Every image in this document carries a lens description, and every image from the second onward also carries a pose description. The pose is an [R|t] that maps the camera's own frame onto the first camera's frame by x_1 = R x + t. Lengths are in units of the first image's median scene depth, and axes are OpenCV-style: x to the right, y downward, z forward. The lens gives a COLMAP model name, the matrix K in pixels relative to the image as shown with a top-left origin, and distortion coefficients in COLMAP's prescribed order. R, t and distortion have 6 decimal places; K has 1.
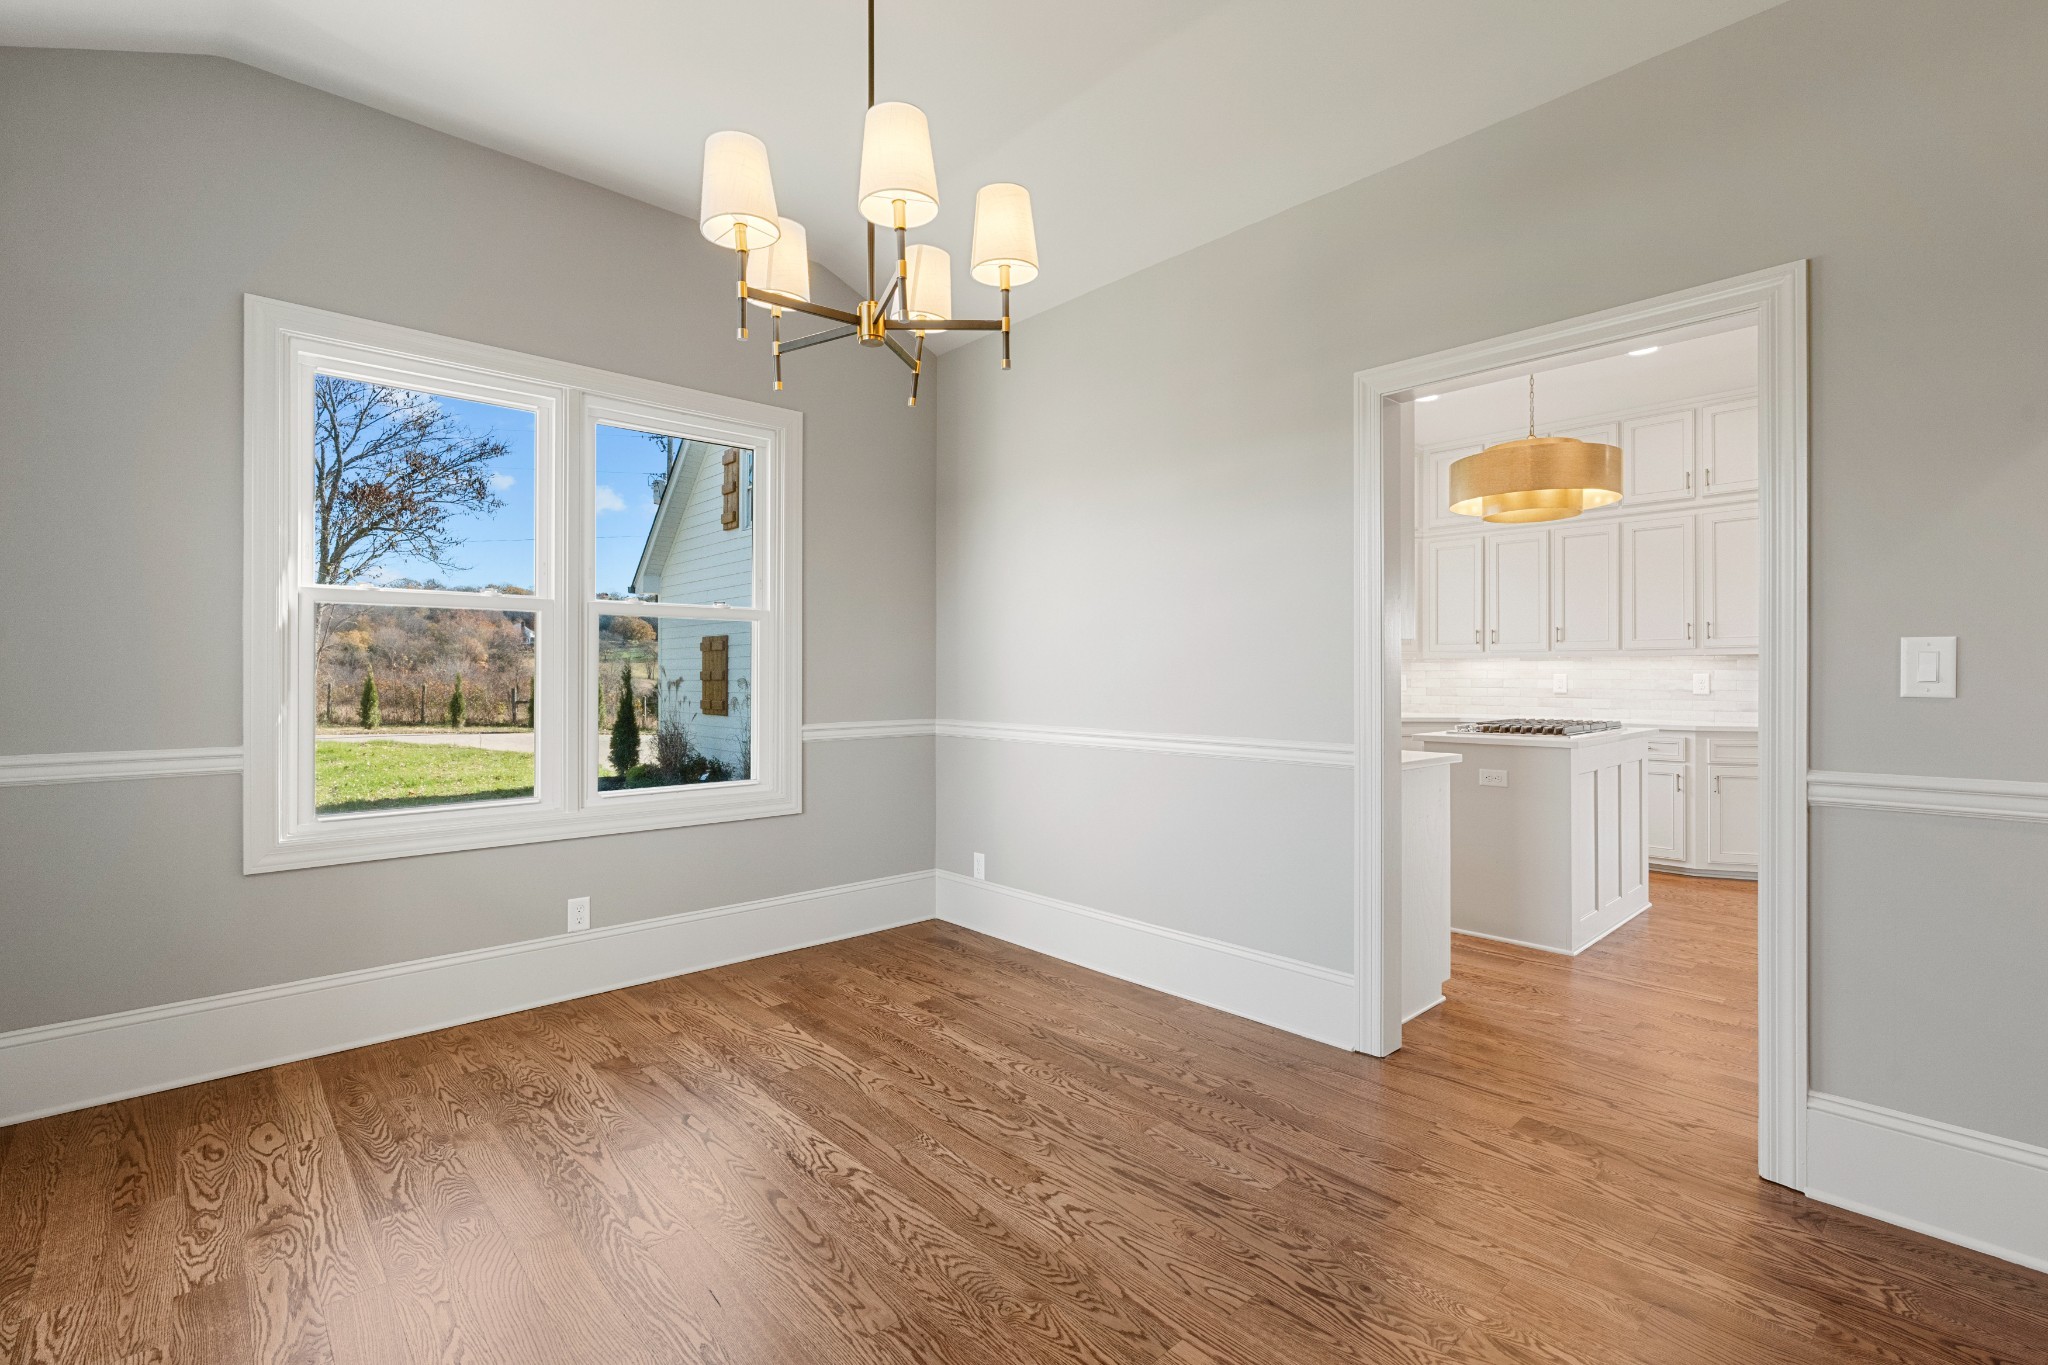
lens RADIAL K [[920.6, 0, 1031.6], [0, 920.6, 671.3], [0, 0, 1]] dist [-0.000327, 0.000609]
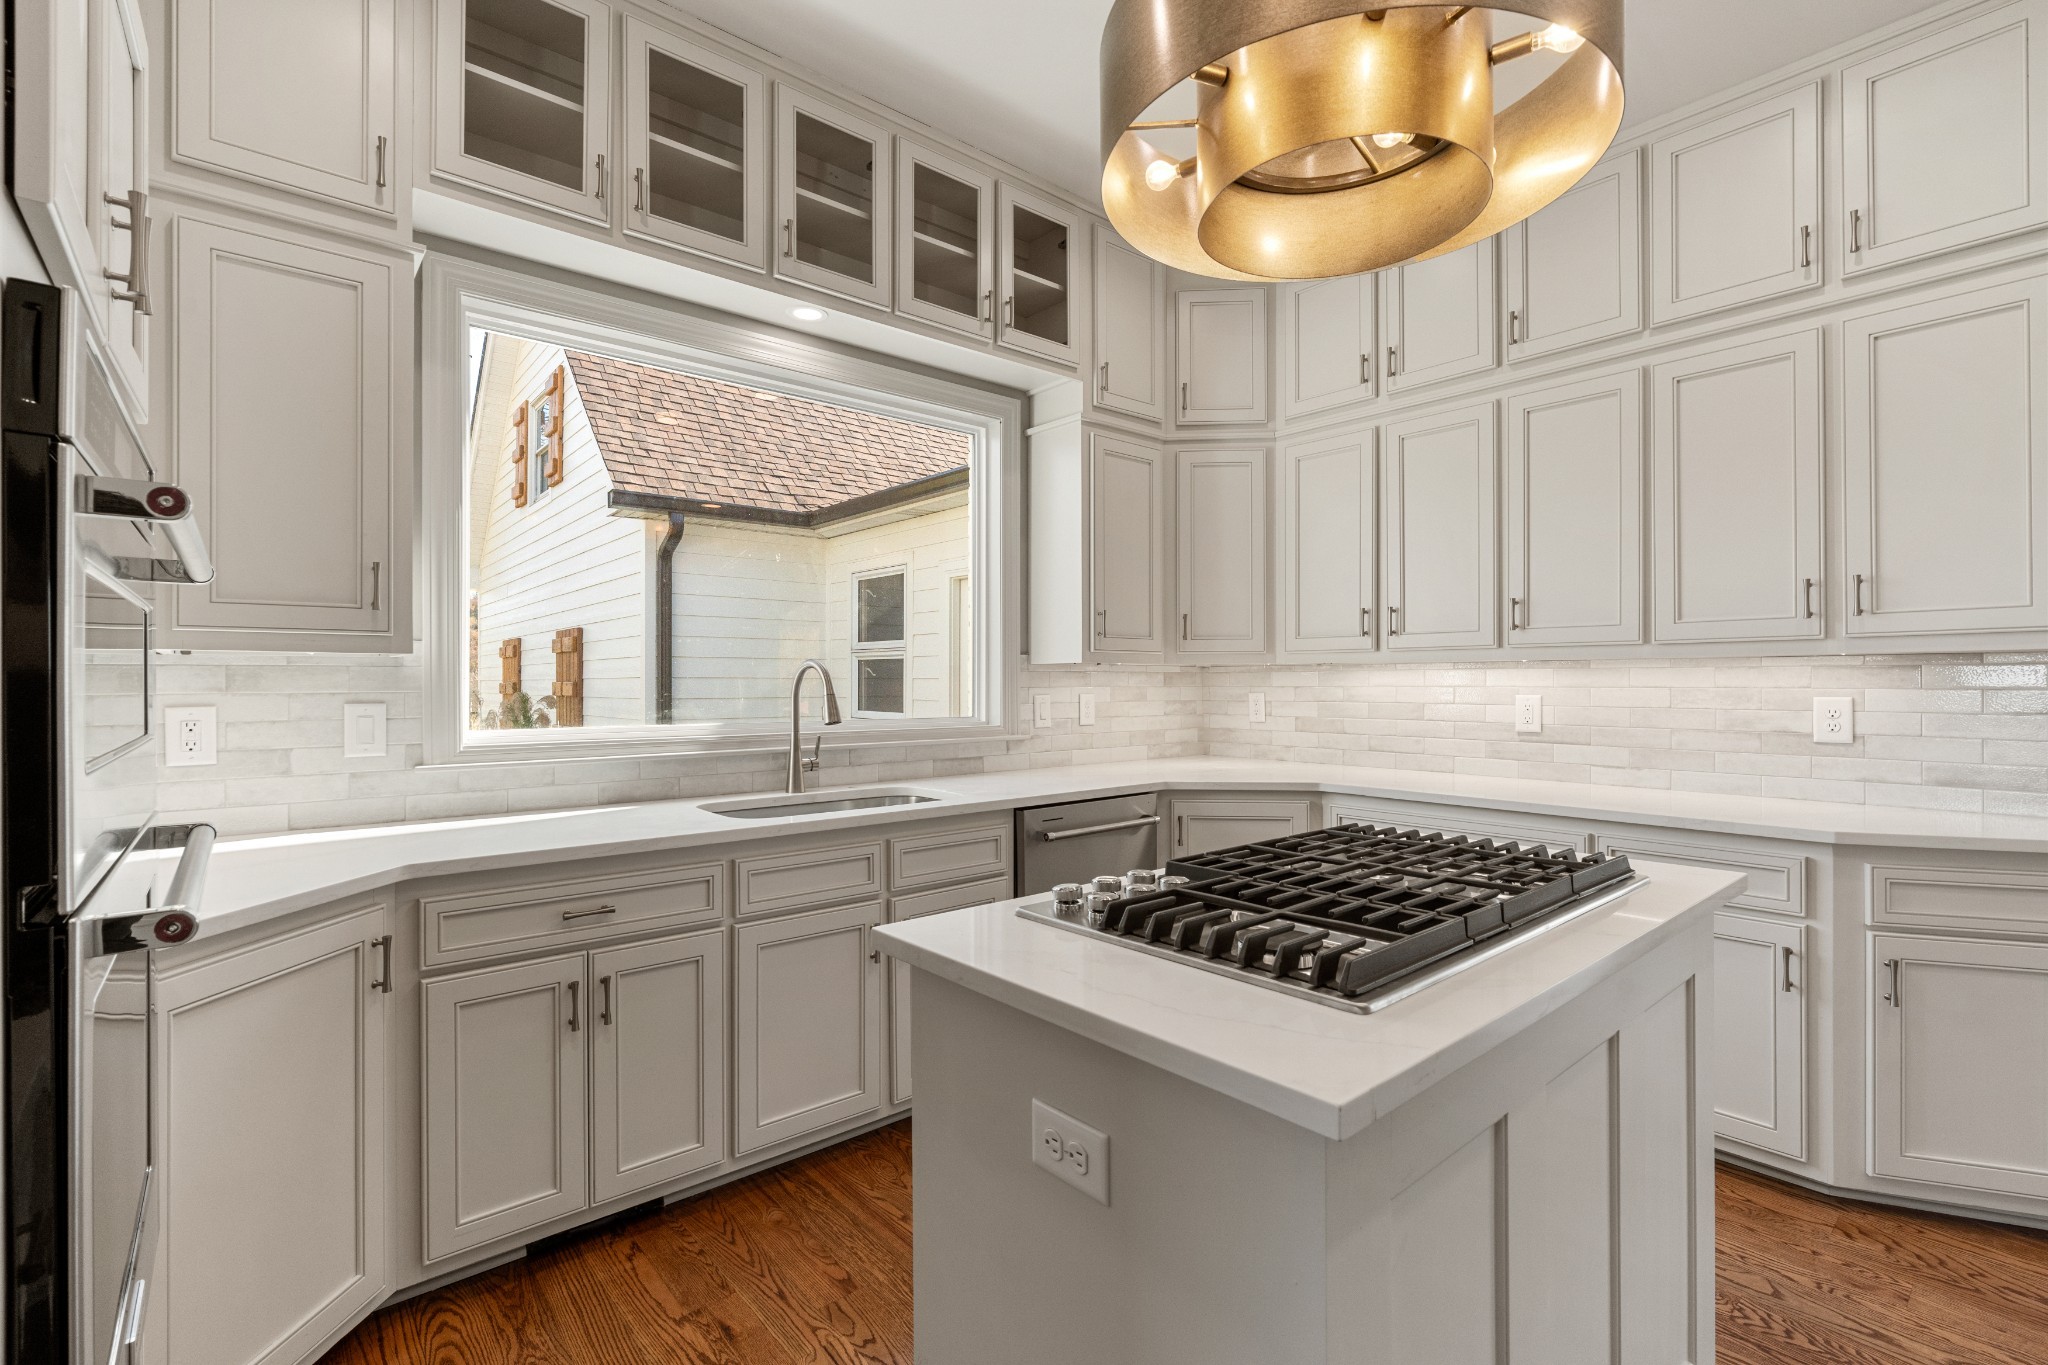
lens RADIAL K [[920.6, 0, 1024.3], [0, 920.6, 676.2], [0, 0, 1]] dist [-0.000327, 0.000609]
pose [[0.998611, -0.004893, -0.052457, 0.223345], [0.005015, 0.999985, 0.002202, -0.006343], [0.052446, -0.002462, 0.998621, 0.332125]]
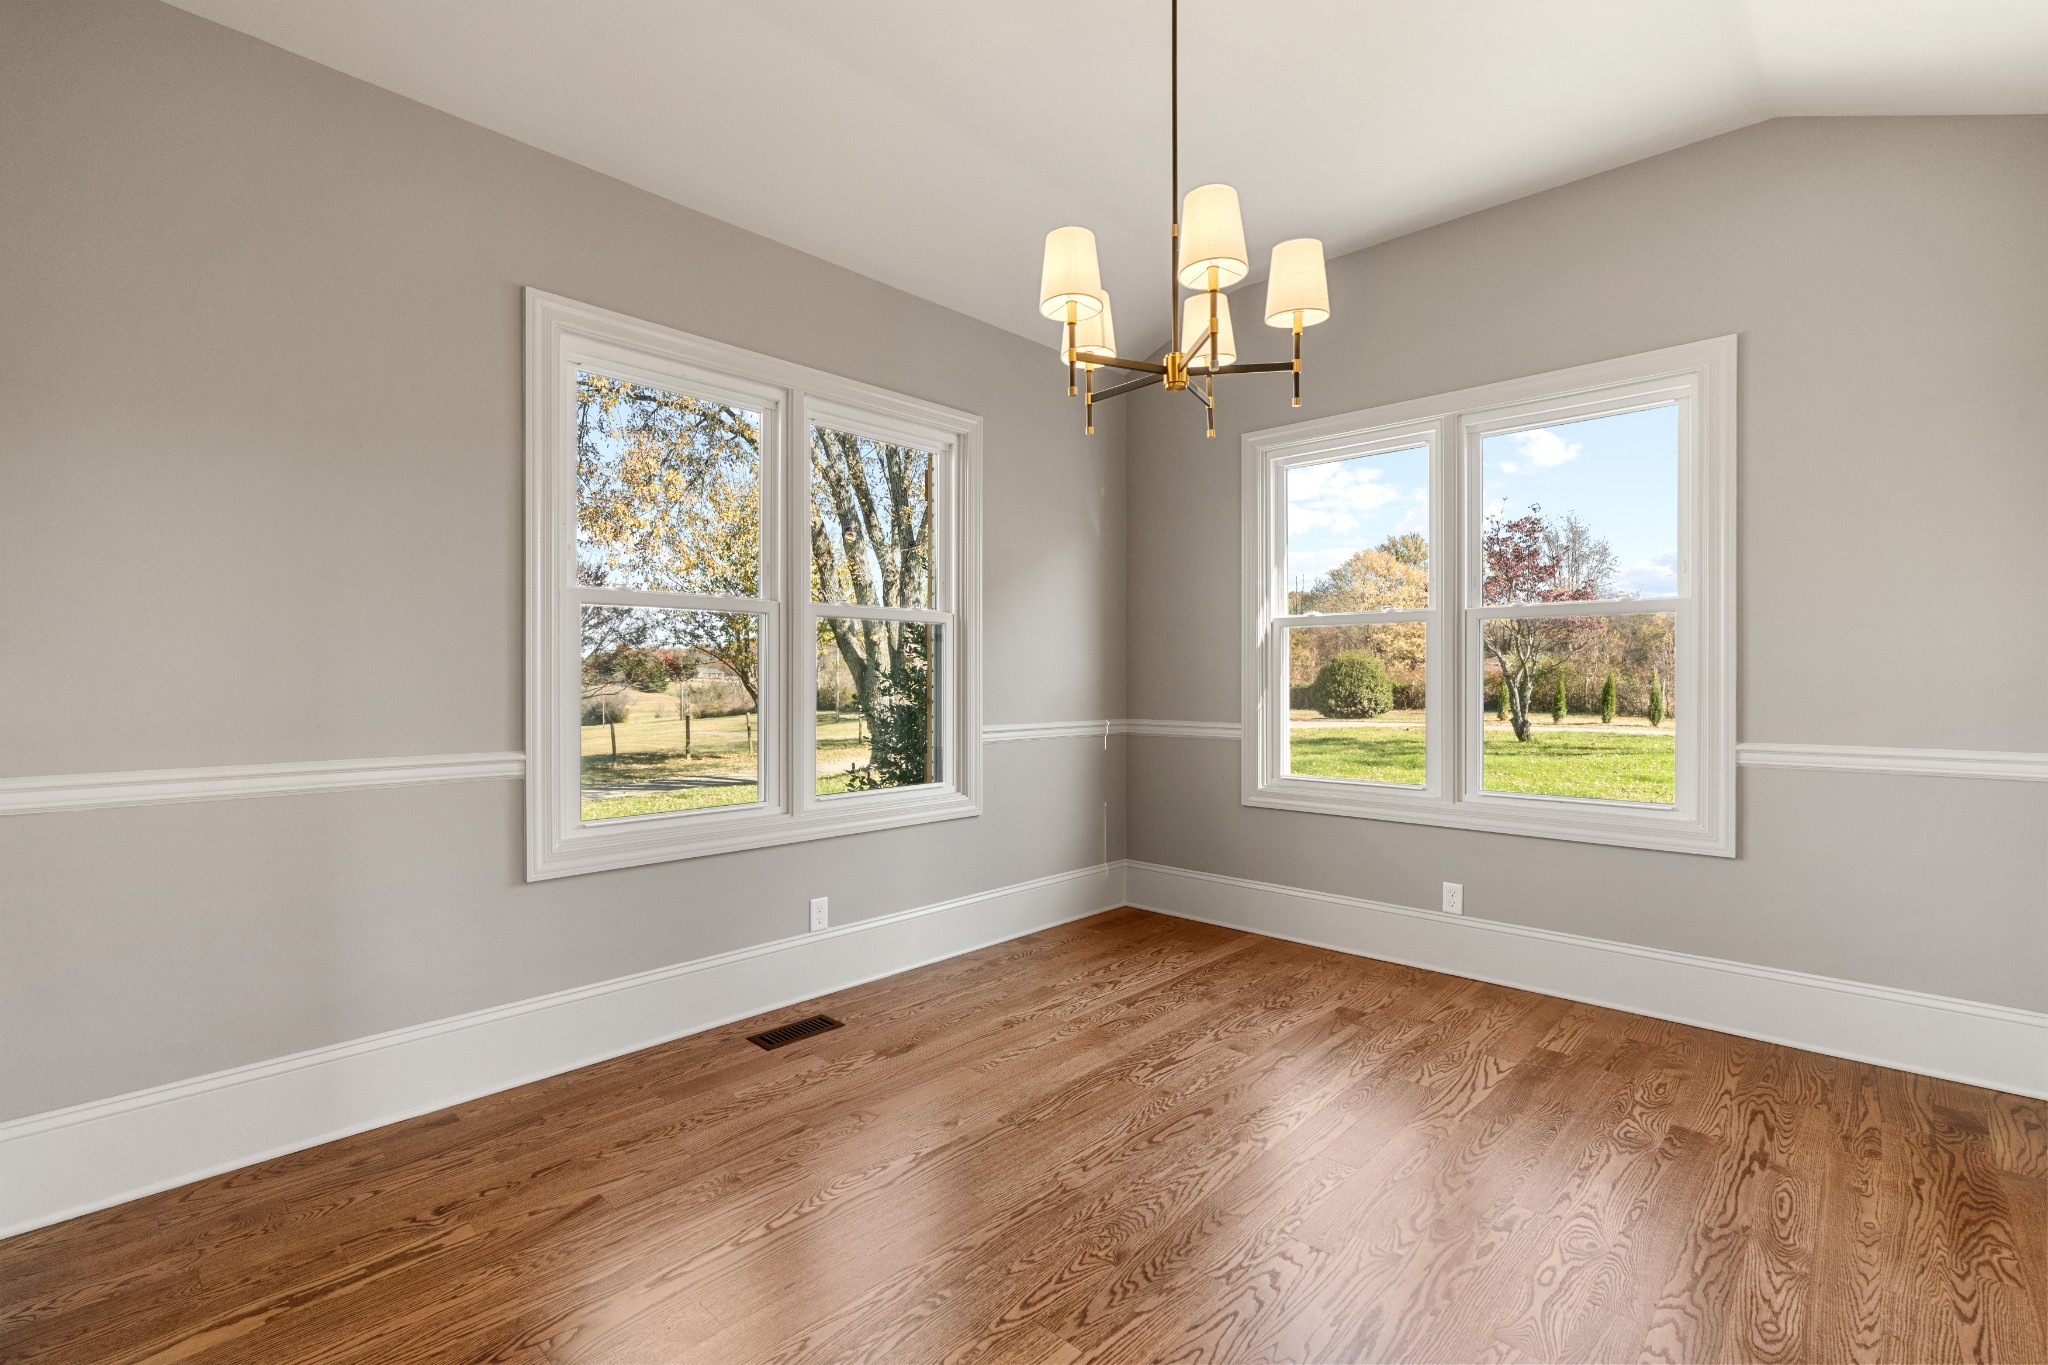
lens RADIAL K [[920.6, 0, 1027.1], [0, 920.6, 677.7], [0, 0, 1]] dist [-0.000327, 0.000609]
pose [[0.067299, -0.001529, -0.997732, 1.095920], [0.004630, 0.999989, -0.001220, 0.006164], [0.997722, -0.004537, 0.067305, 0.842418]]
